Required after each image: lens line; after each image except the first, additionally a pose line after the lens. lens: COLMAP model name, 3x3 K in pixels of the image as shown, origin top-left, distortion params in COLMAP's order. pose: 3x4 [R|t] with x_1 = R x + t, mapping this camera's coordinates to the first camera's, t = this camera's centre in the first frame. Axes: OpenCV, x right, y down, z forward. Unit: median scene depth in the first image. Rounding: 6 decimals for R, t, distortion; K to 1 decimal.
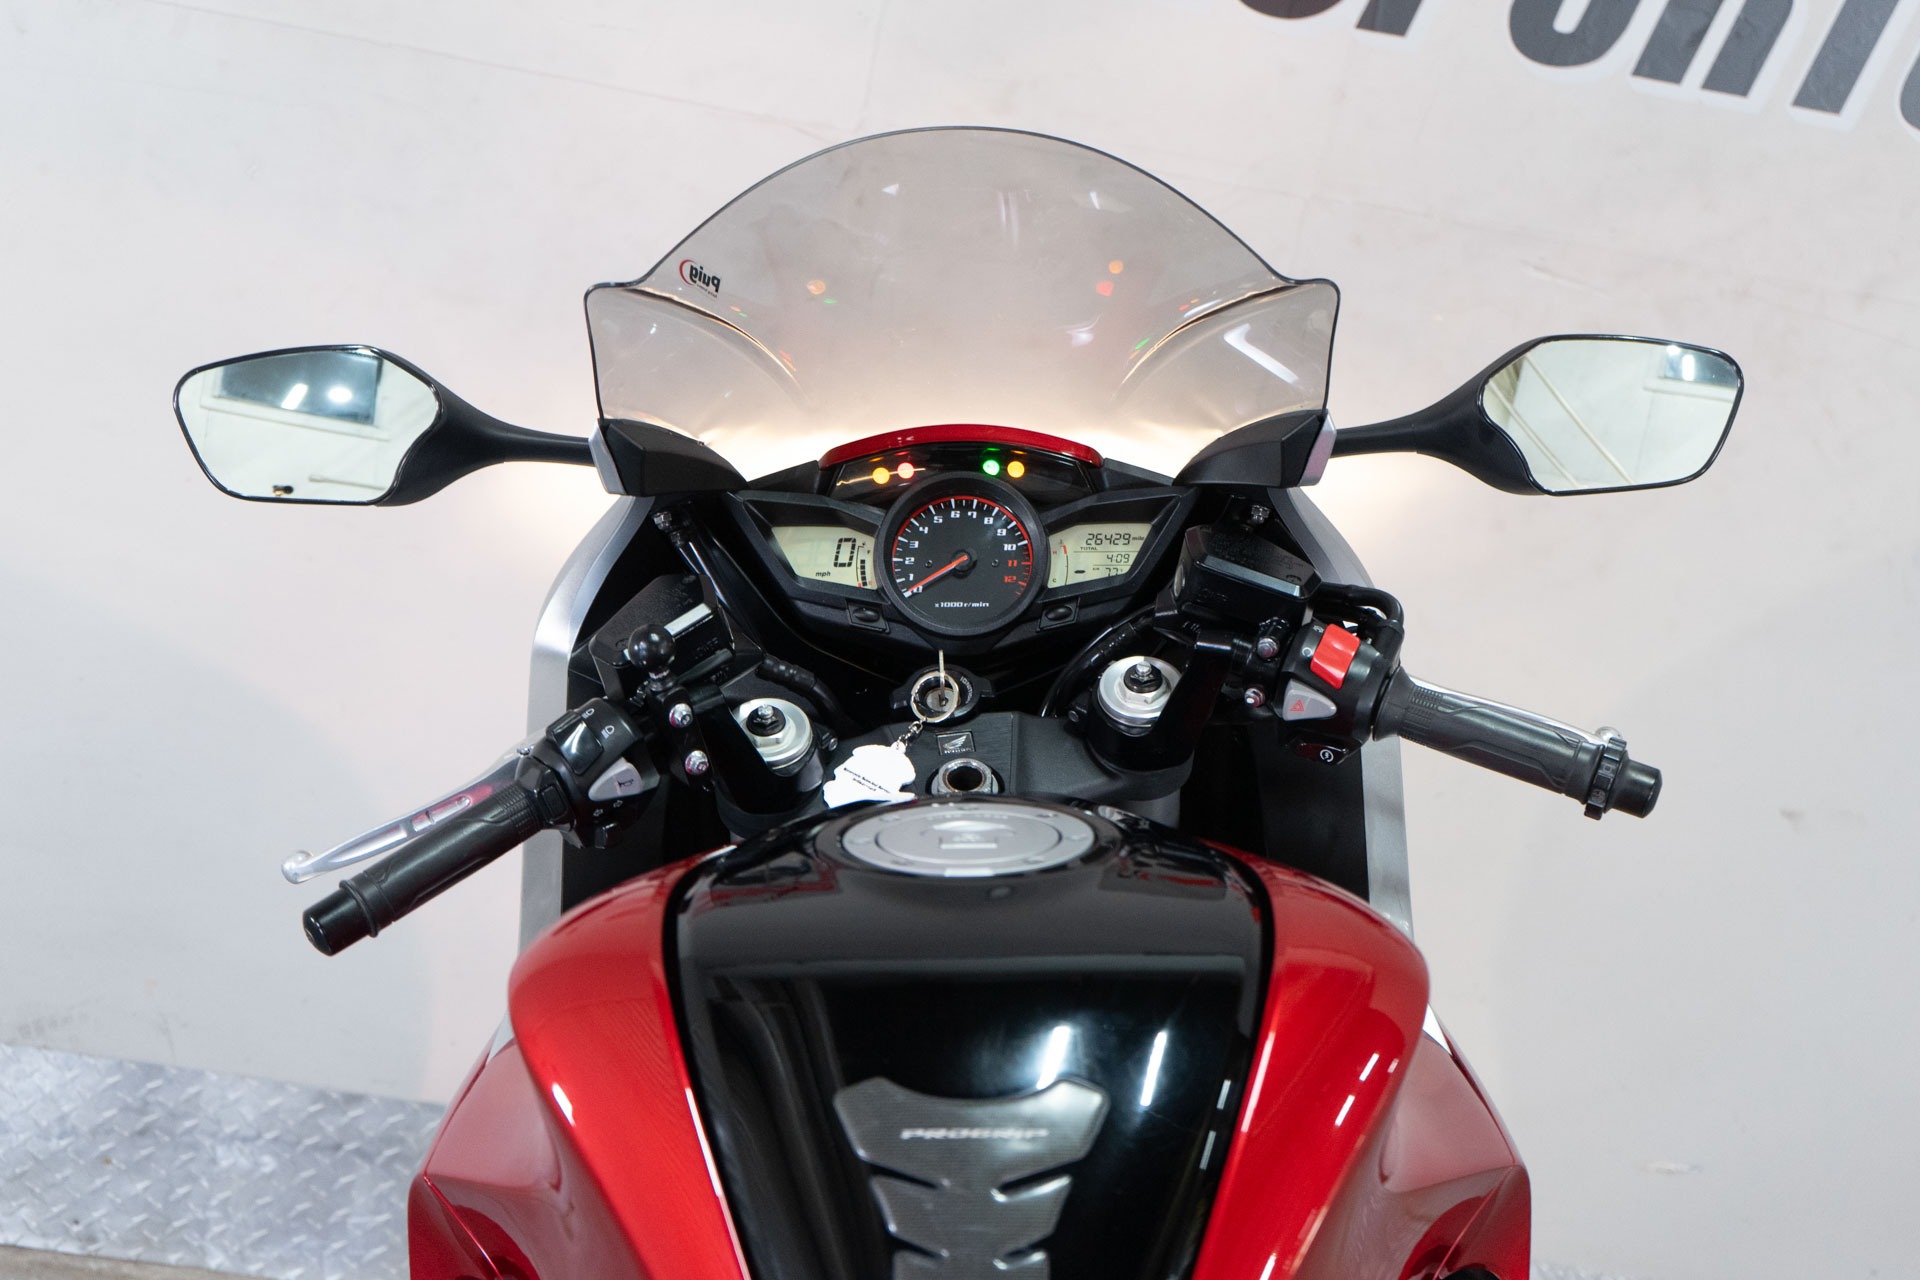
lens RADIAL K [[2765.3, 0, 960.4], [0, 2765.3, 636.1], [0, 0, 1]] dist [0.026660, 0.000000]
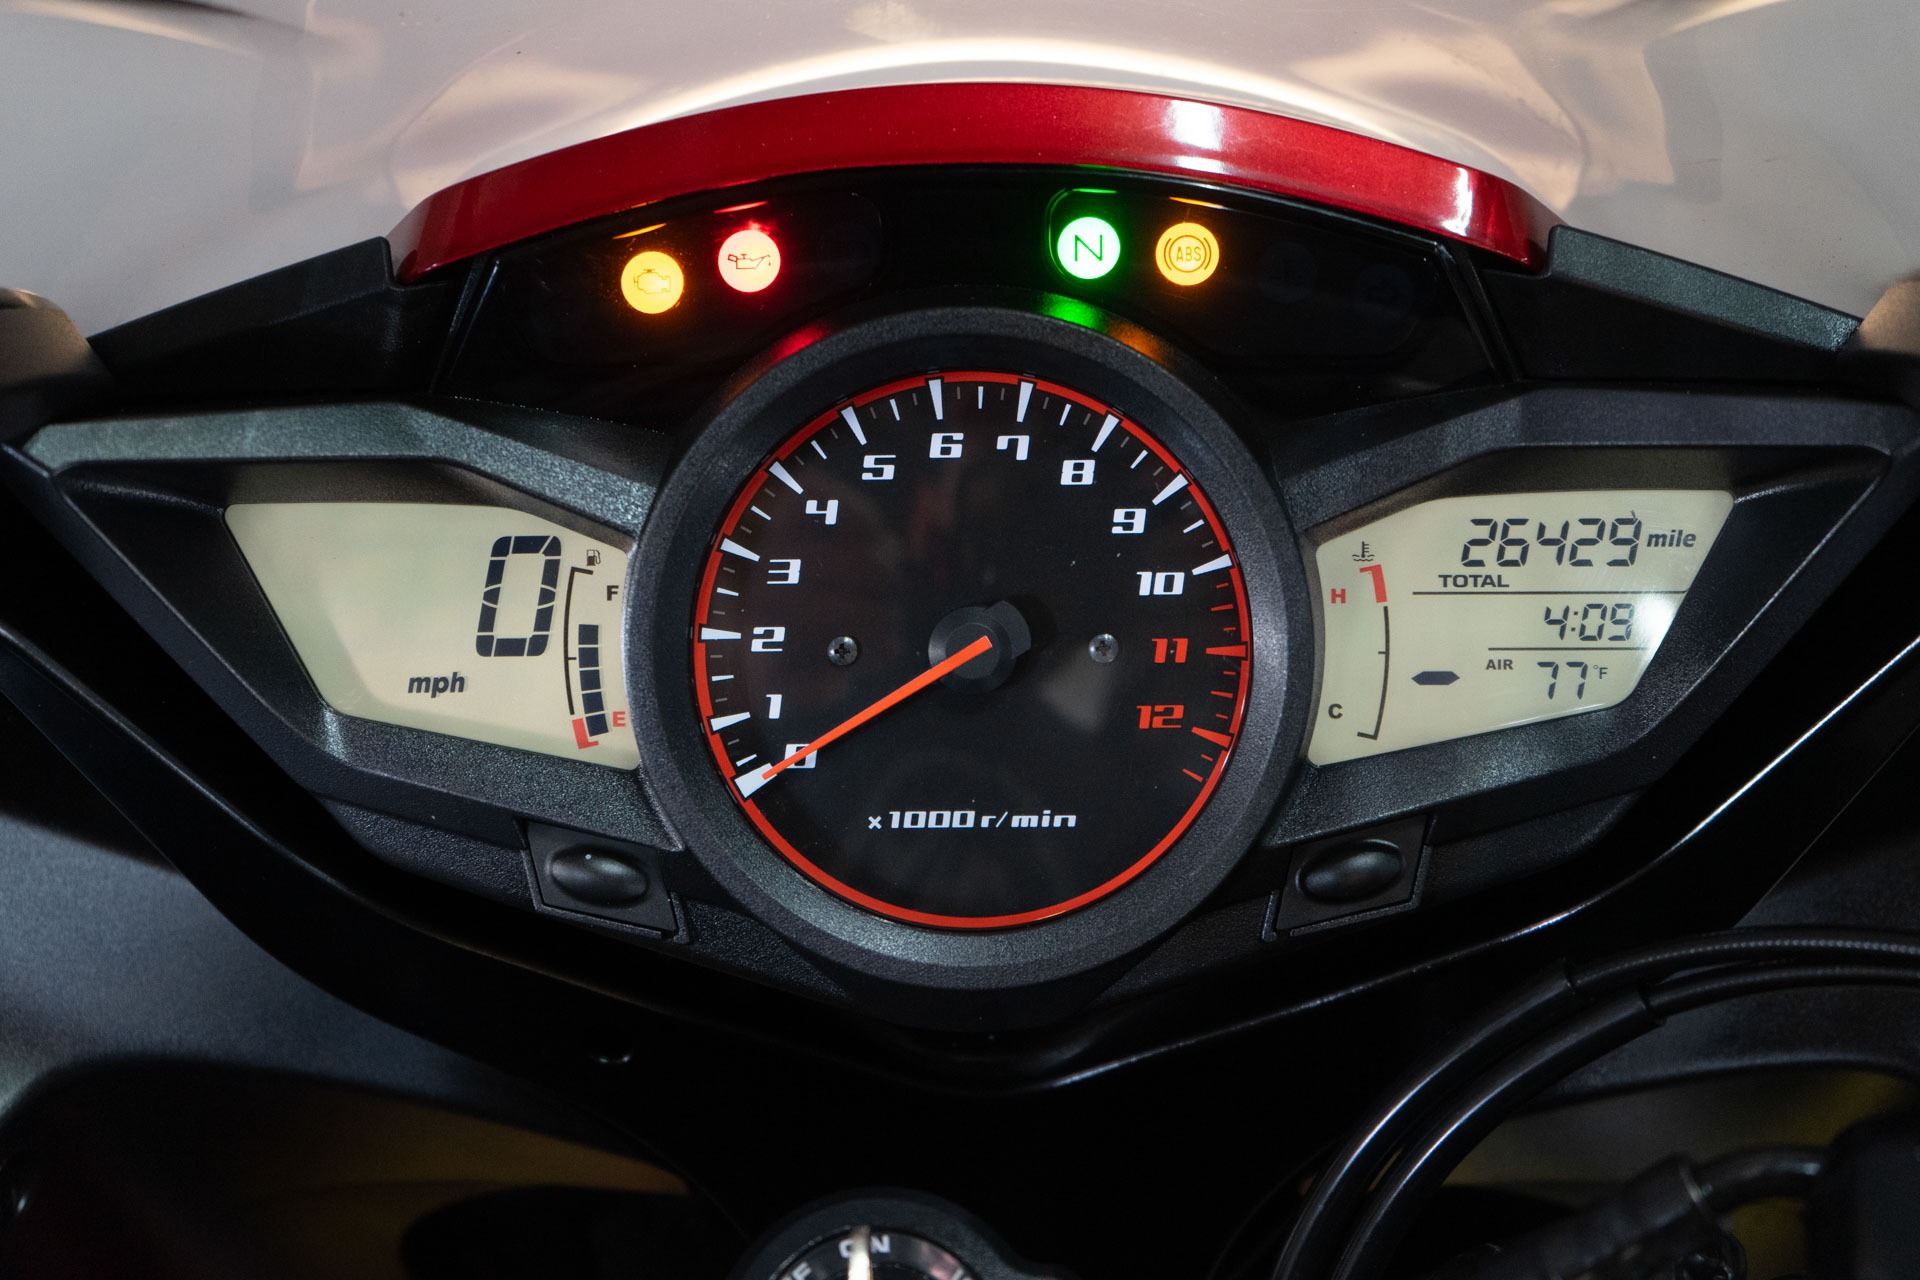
lens RADIAL K [[2765.3, 0, 959.9], [0, 2765.3, 639.4], [0, 0, 1]] dist [0.026660, 0.000000]
pose [[0.999150, 0.001373, -0.041203, 0.010000], [0.012072, 0.945888, 0.324270, -0.110429], [0.039419, -0.324492, 0.945067, 0.762863]]
